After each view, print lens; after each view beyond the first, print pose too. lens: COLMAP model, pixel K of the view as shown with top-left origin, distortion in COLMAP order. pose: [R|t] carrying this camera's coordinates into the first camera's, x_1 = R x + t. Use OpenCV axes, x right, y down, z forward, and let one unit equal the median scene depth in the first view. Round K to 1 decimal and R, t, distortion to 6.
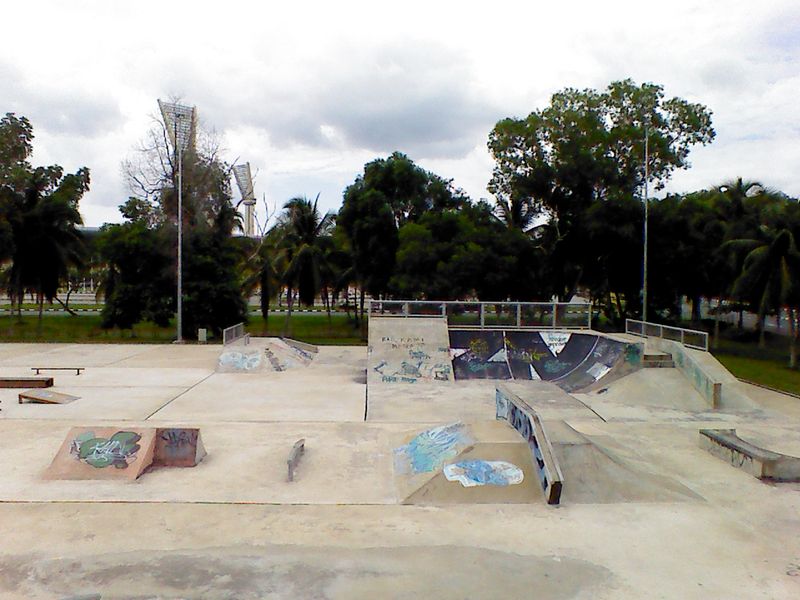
lens RADIAL K [[695.4, 0, 401.8], [0, 695.4, 298.2], [0, 0, 1]] dist [-0.039439, -0.007651]
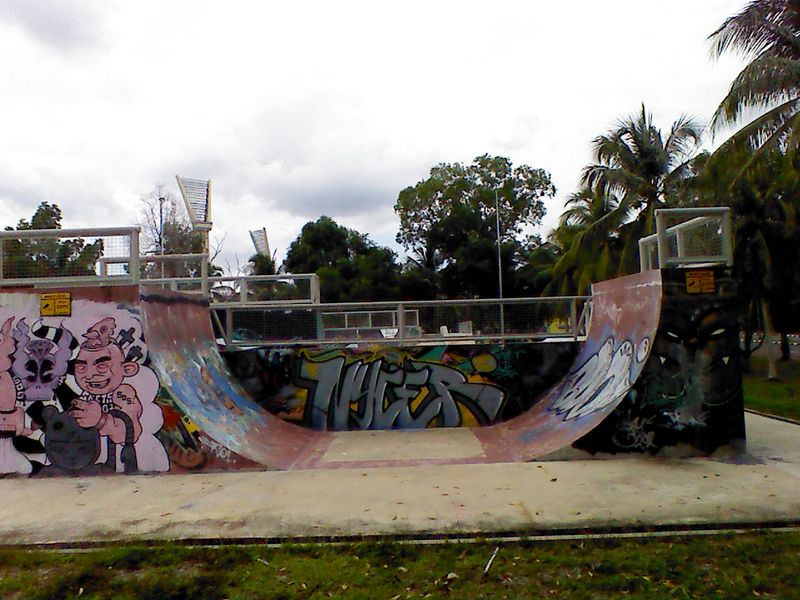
lens RADIAL K [[695.4, 0, 401.1], [0, 695.4, 300.6], [0, 0, 1]] dist [-0.039439, -0.007651]
pose [[0.997983, -0.046544, -0.043170, 0.194804], [0.043080, 0.996025, -0.077965, 0.066064], [0.046627, 0.075948, 0.996021, -0.330756]]
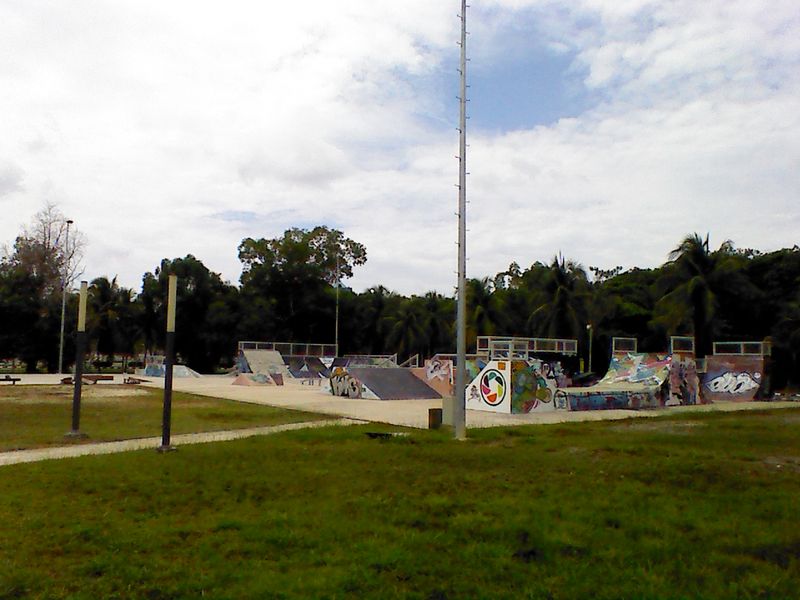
lens RADIAL K [[695.4, 0, 402.3], [0, 695.4, 300.4], [0, 0, 1]] dist [-0.039439, -0.007651]
pose [[0.828299, 0.050569, 0.557999, -0.476073], [0.010072, 0.994414, -0.105071, 0.061077], [-0.560196, 0.092651, 0.823163, -0.544520]]
